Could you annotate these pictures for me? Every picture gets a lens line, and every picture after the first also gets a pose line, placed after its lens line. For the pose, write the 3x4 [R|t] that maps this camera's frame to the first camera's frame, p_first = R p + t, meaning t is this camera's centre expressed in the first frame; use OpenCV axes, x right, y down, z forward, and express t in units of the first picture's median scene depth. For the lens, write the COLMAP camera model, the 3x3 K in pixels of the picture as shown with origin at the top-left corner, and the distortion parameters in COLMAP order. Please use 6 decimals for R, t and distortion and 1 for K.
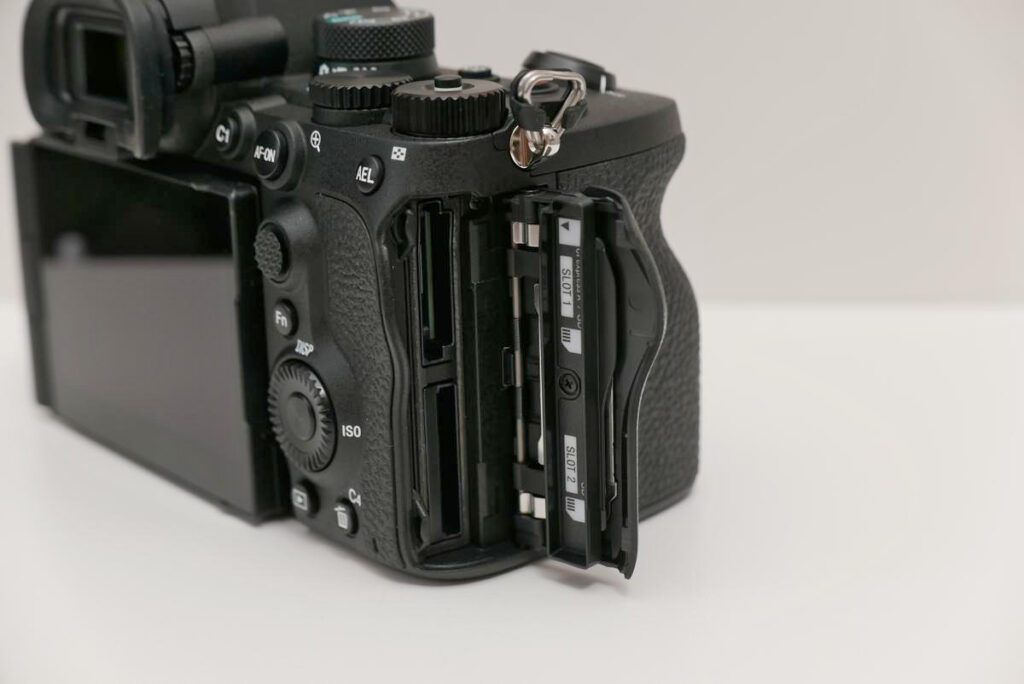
lens RADIAL K [[2217.9, 0, 512.0], [0, 2217.9, 342.0], [0, 0, 1]] dist [-0.219097, -3.792634]
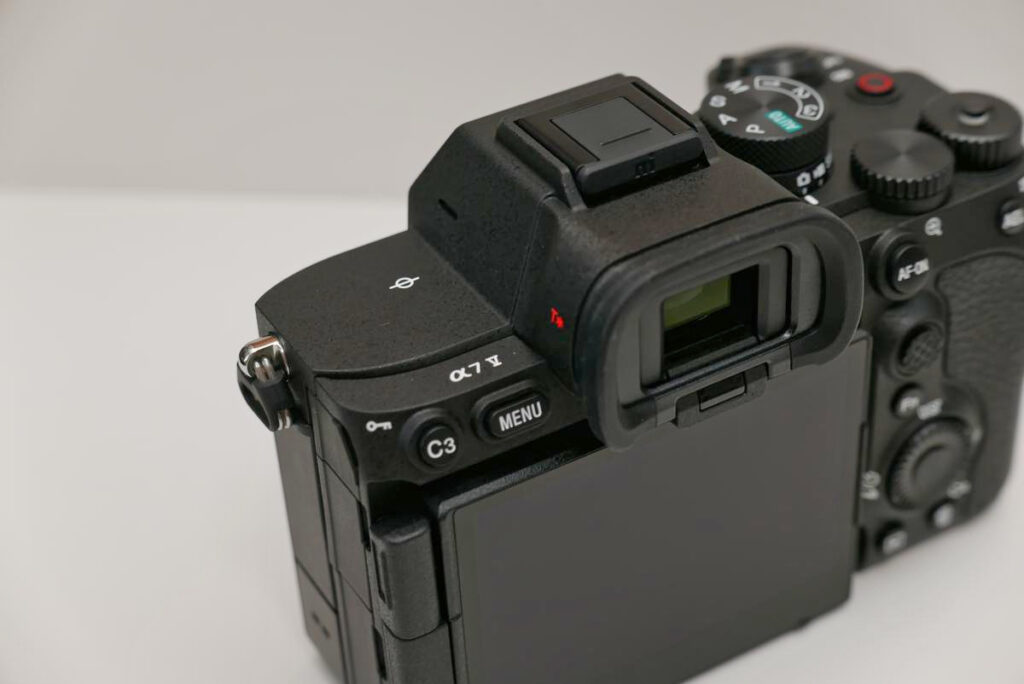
lens RADIAL K [[2217.9, 0, 512.0], [0, 2217.9, 342.0], [0, 0, 1]] dist [-0.219097, -3.792634]
pose [[0.163450, -0.565471, 0.808410, -0.939782], [0.324709, 0.804609, 0.497160, -0.597298], [-0.931584, 0.181237, 0.315126, 0.867881]]
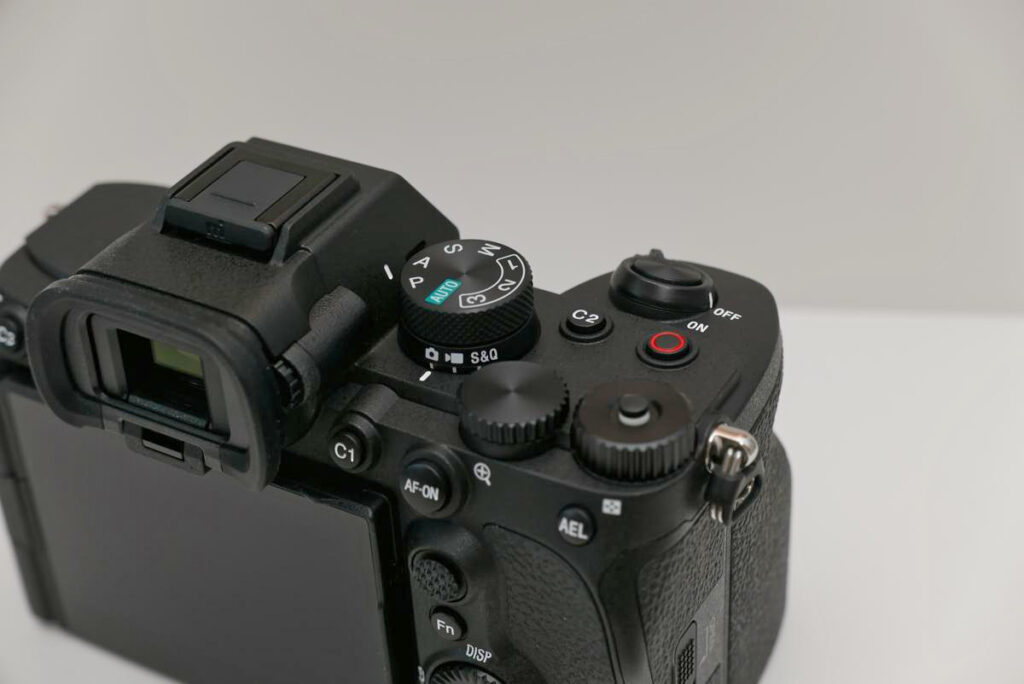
lens RADIAL K [[2217.9, 0, 512.0], [0, 2217.9, 342.0], [0, 0, 1]] dist [-0.219097, -3.792634]
pose [[0.935369, -0.220661, 0.276393, -0.318816], [0.122508, 0.935260, 0.332084, -0.445084], [-0.331777, -0.276761, 0.901846, 0.172820]]
